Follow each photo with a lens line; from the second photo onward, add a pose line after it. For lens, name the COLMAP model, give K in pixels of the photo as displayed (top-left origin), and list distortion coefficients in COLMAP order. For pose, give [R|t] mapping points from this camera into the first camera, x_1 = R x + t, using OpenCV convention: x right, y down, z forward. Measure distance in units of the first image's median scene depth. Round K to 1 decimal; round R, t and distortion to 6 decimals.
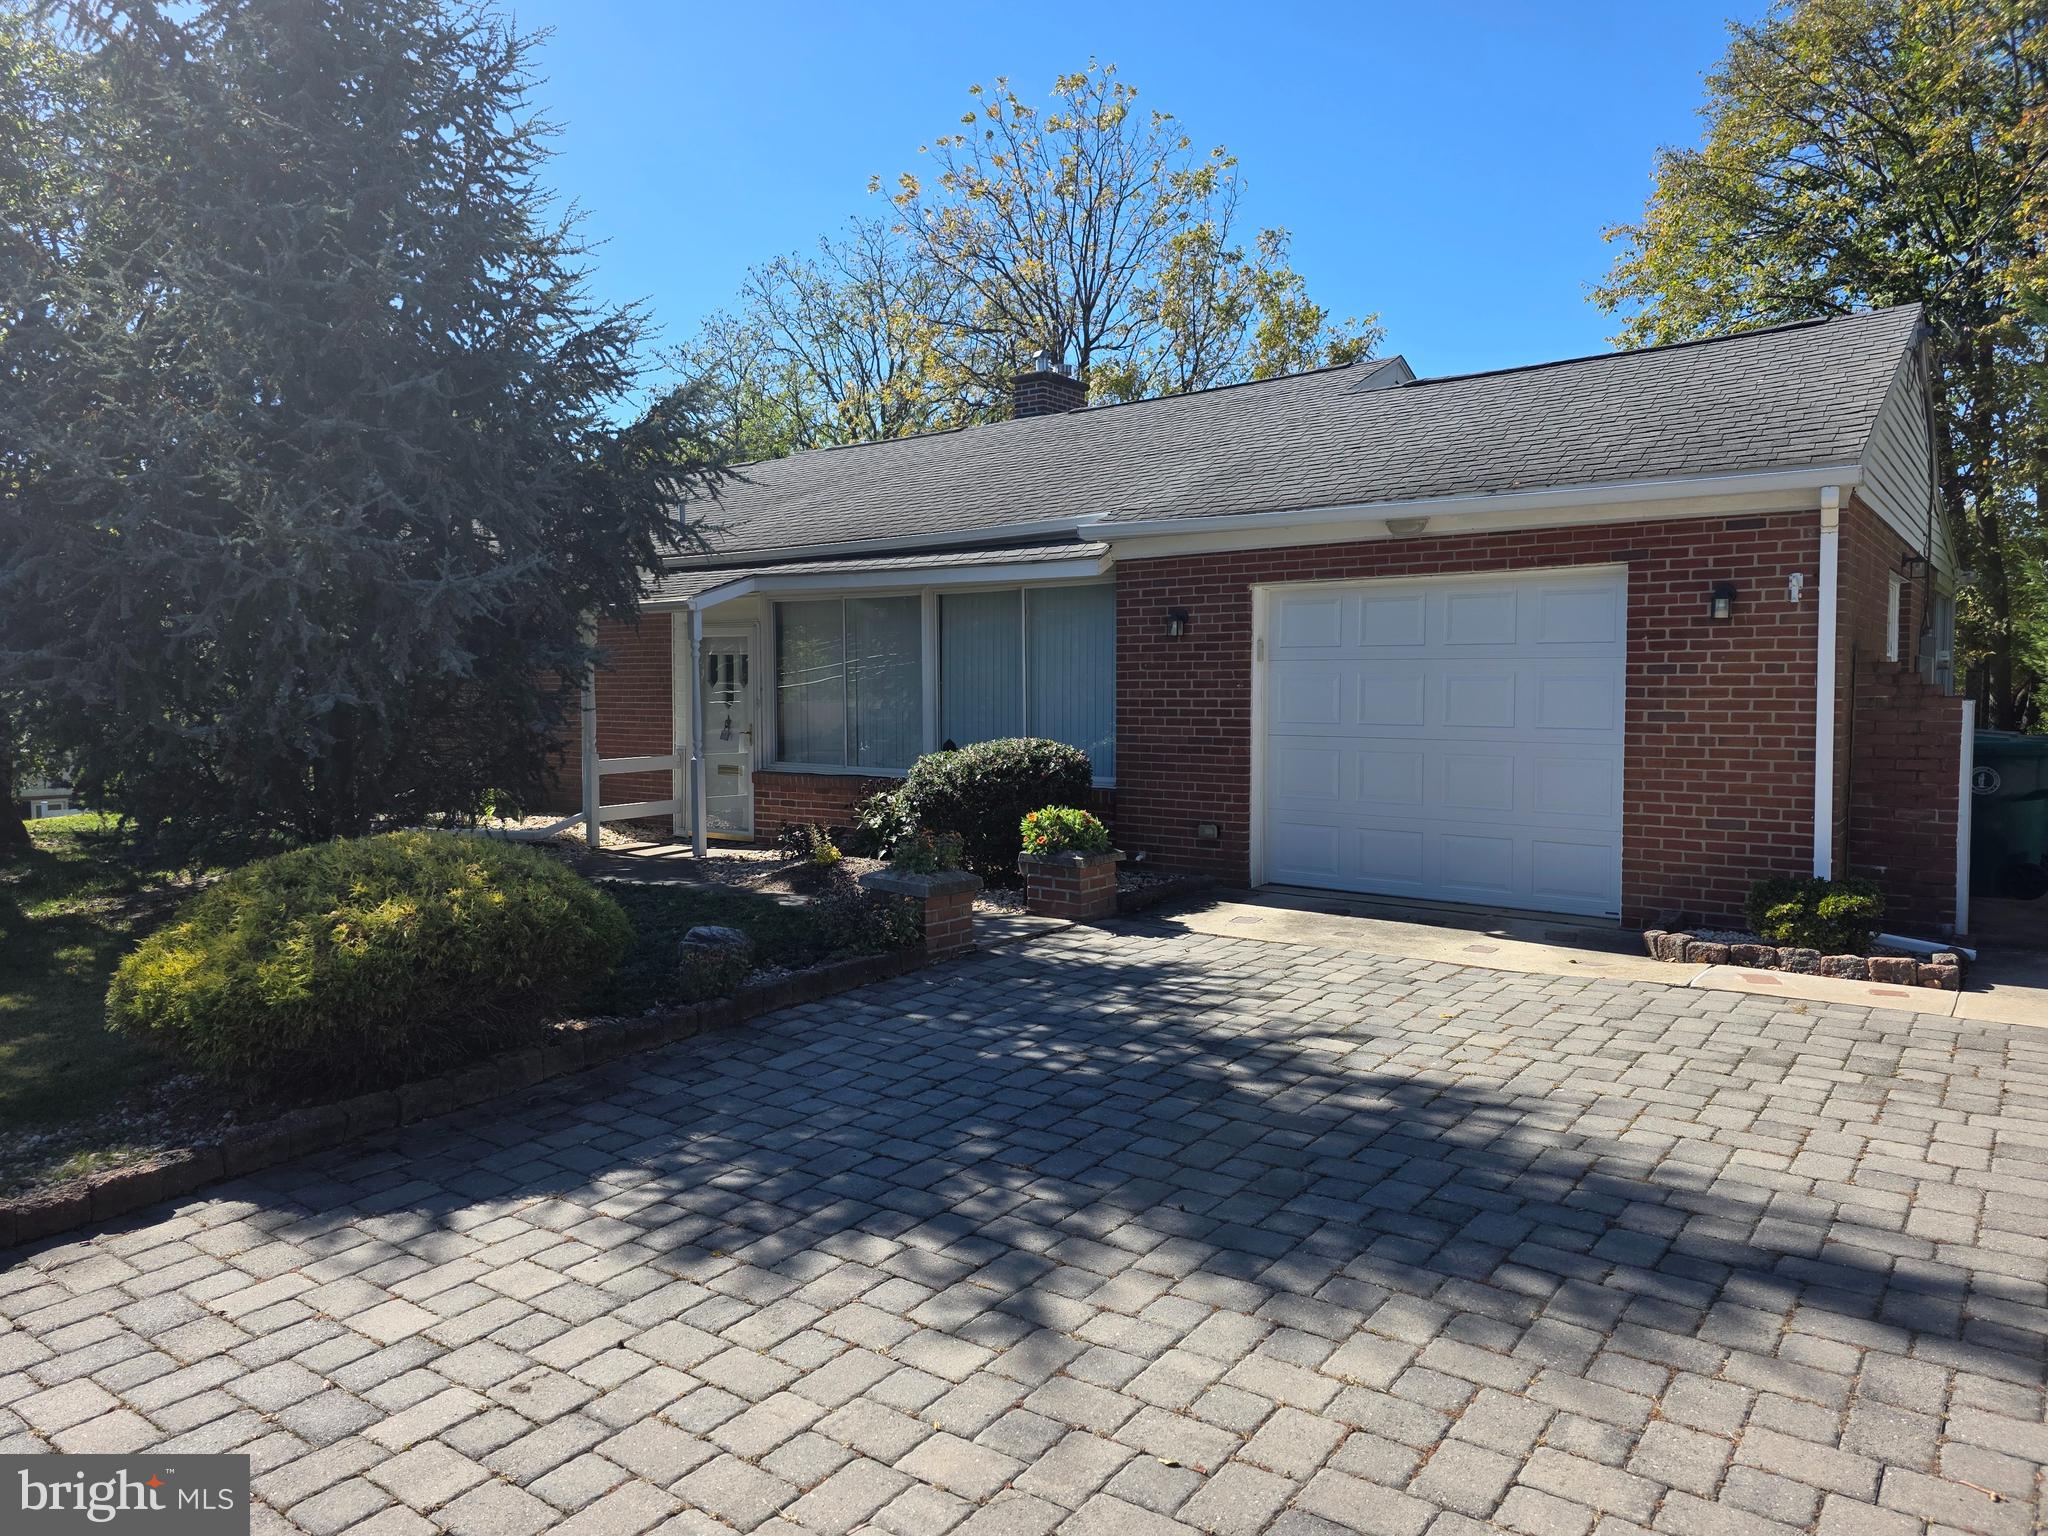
lens RADIAL K [[1359.4, 0, 992.7], [0, 1359.4, 755.9], [0, 0, 1]] dist [0.054219, -0.041415]
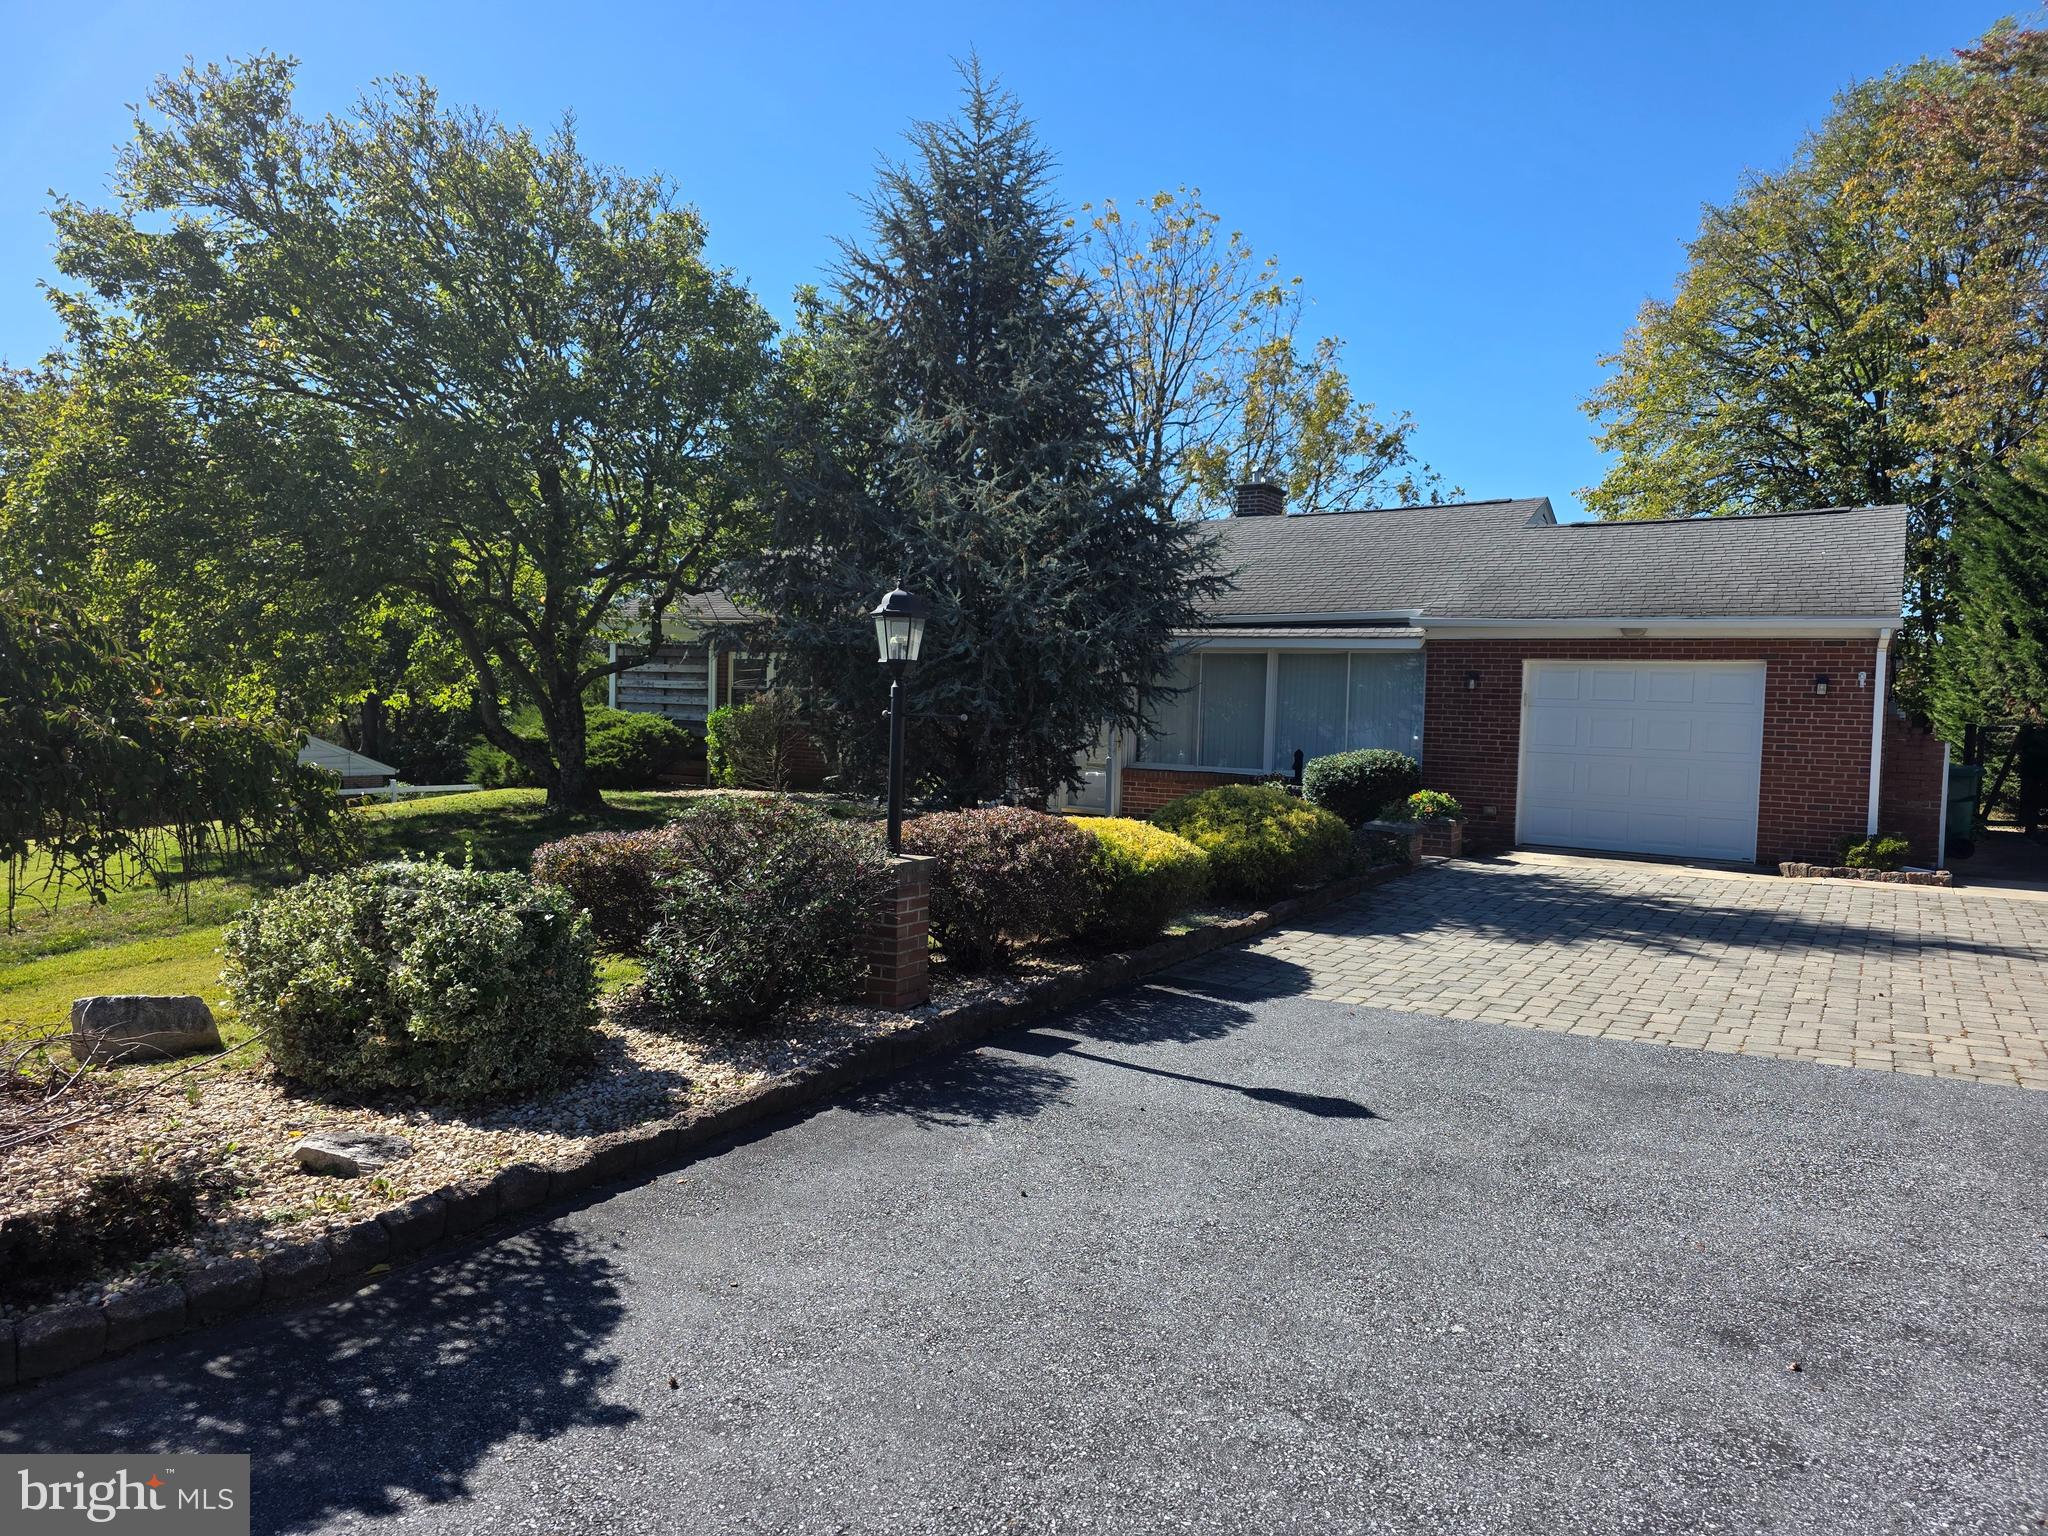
lens RADIAL K [[1359.4, 0, 1018.9], [0, 1359.4, 770.3], [0, 0, 1]] dist [0.054219, -0.041415]
pose [[0.995420, 0.027407, 0.091584, -0.589143], [-0.027151, 0.999623, -0.004041, 0.031817], [-0.091660, 0.001536, 0.995789, -0.614111]]
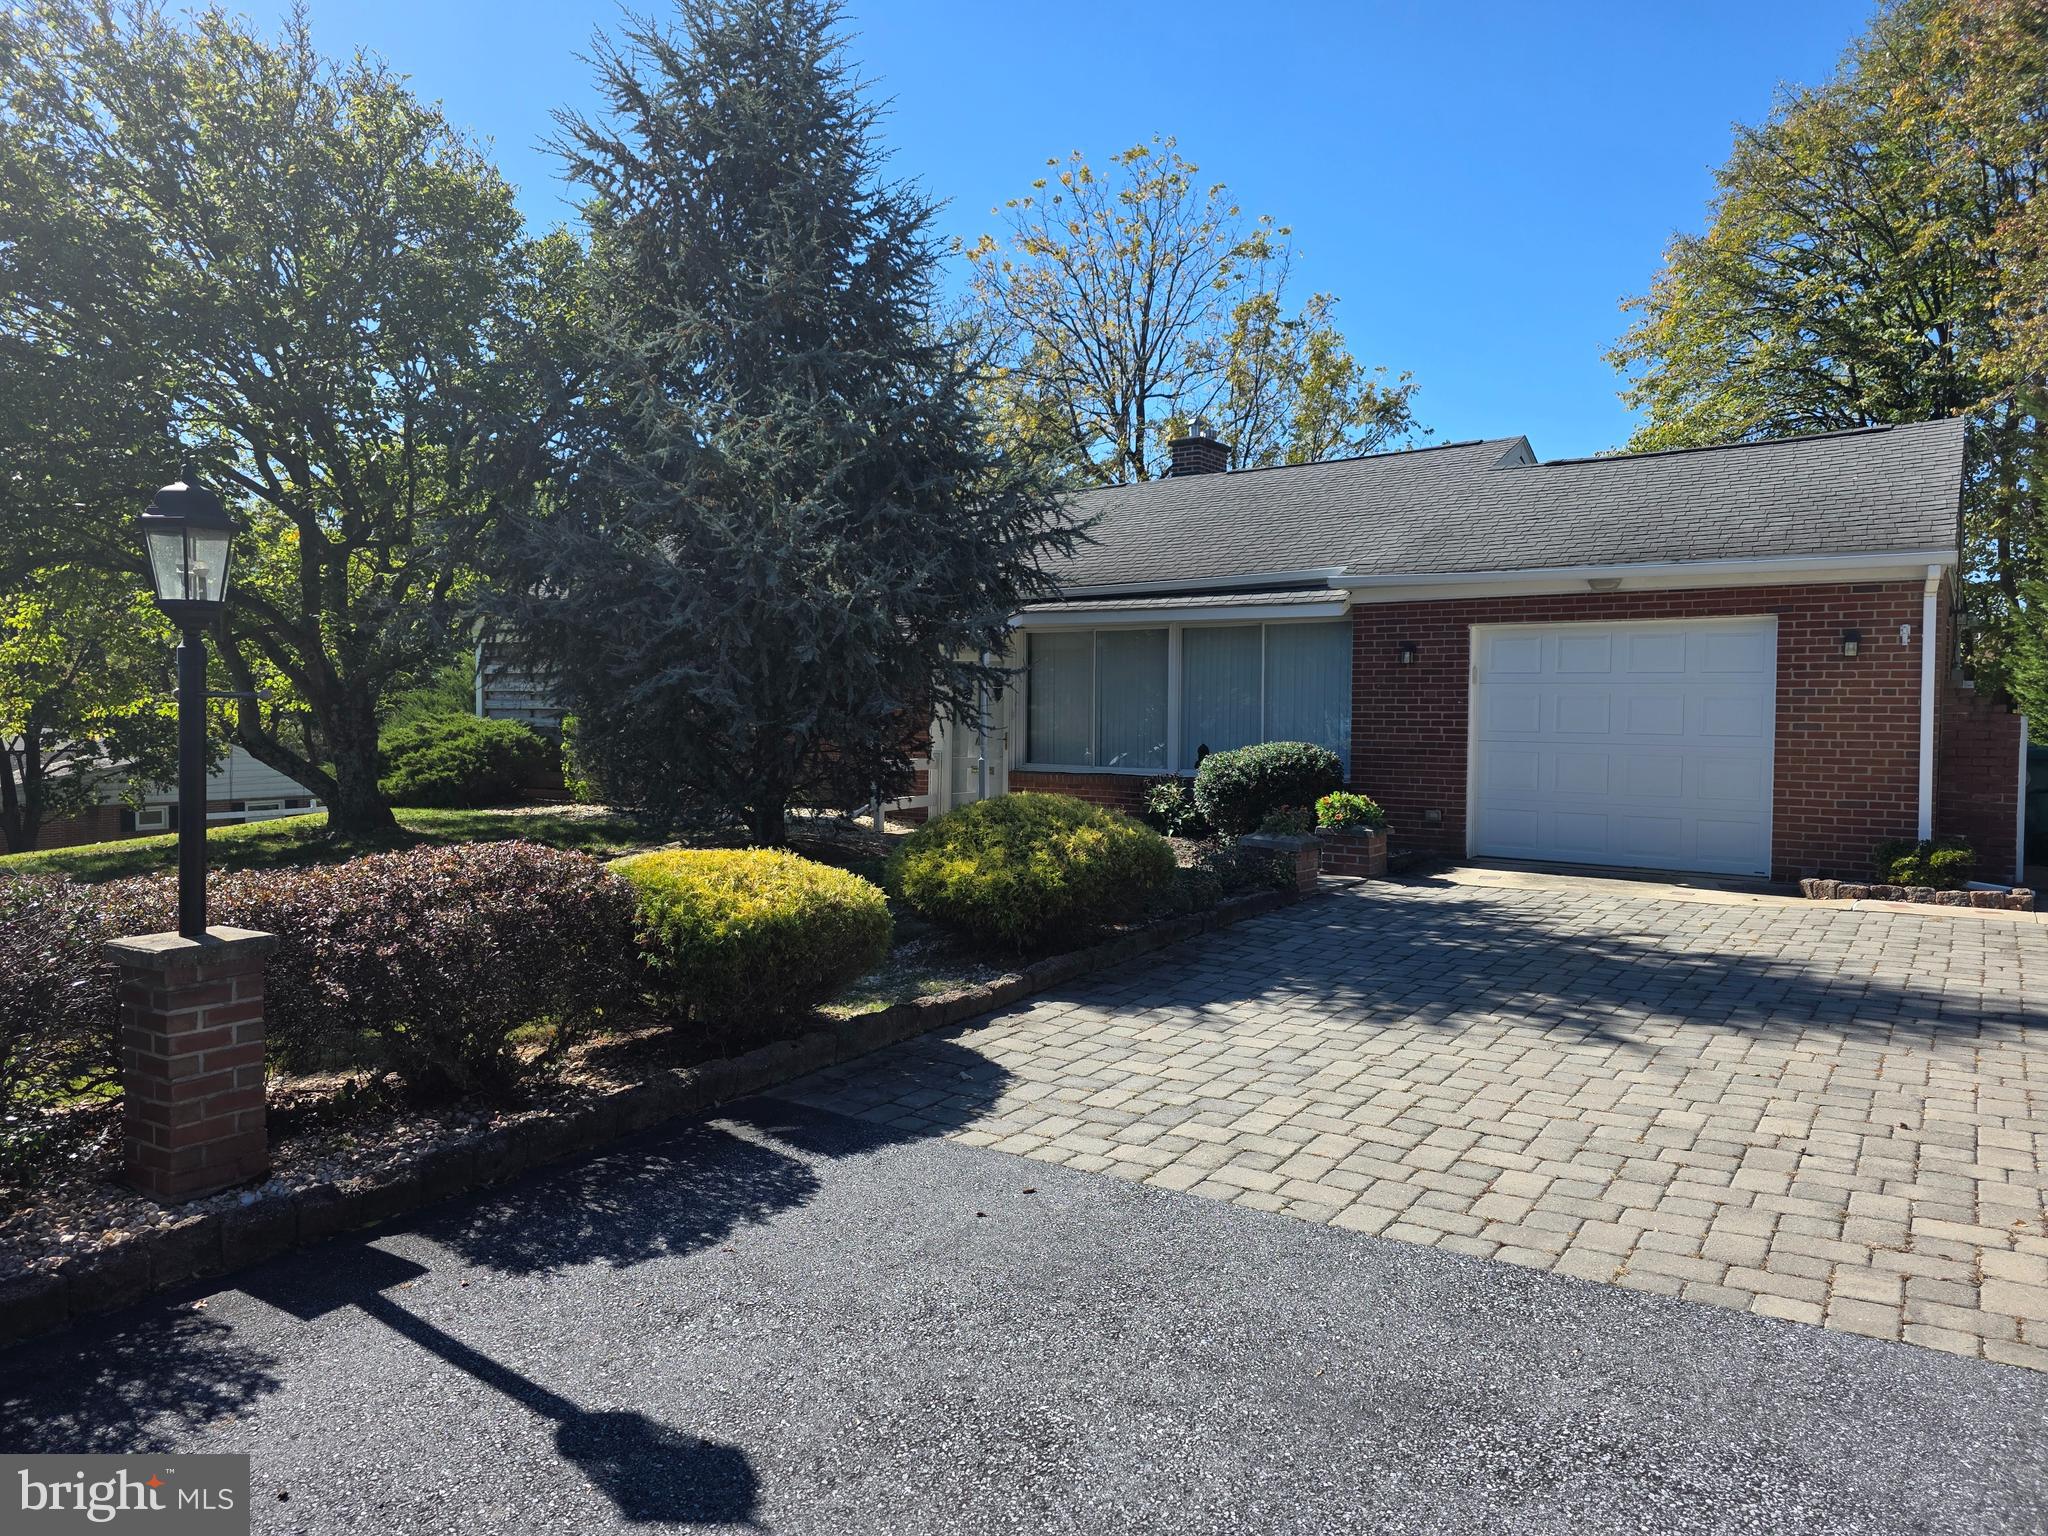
lens RADIAL K [[1359.4, 0, 1008.1], [0, 1359.4, 758.1], [0, 0, 1]] dist [0.054219, -0.041415]
pose [[0.999126, 0.006998, 0.041206, -0.318787], [-0.006404, 0.999874, -0.014534, 0.024514], [-0.041302, 0.014257, 0.999045, -0.300069]]
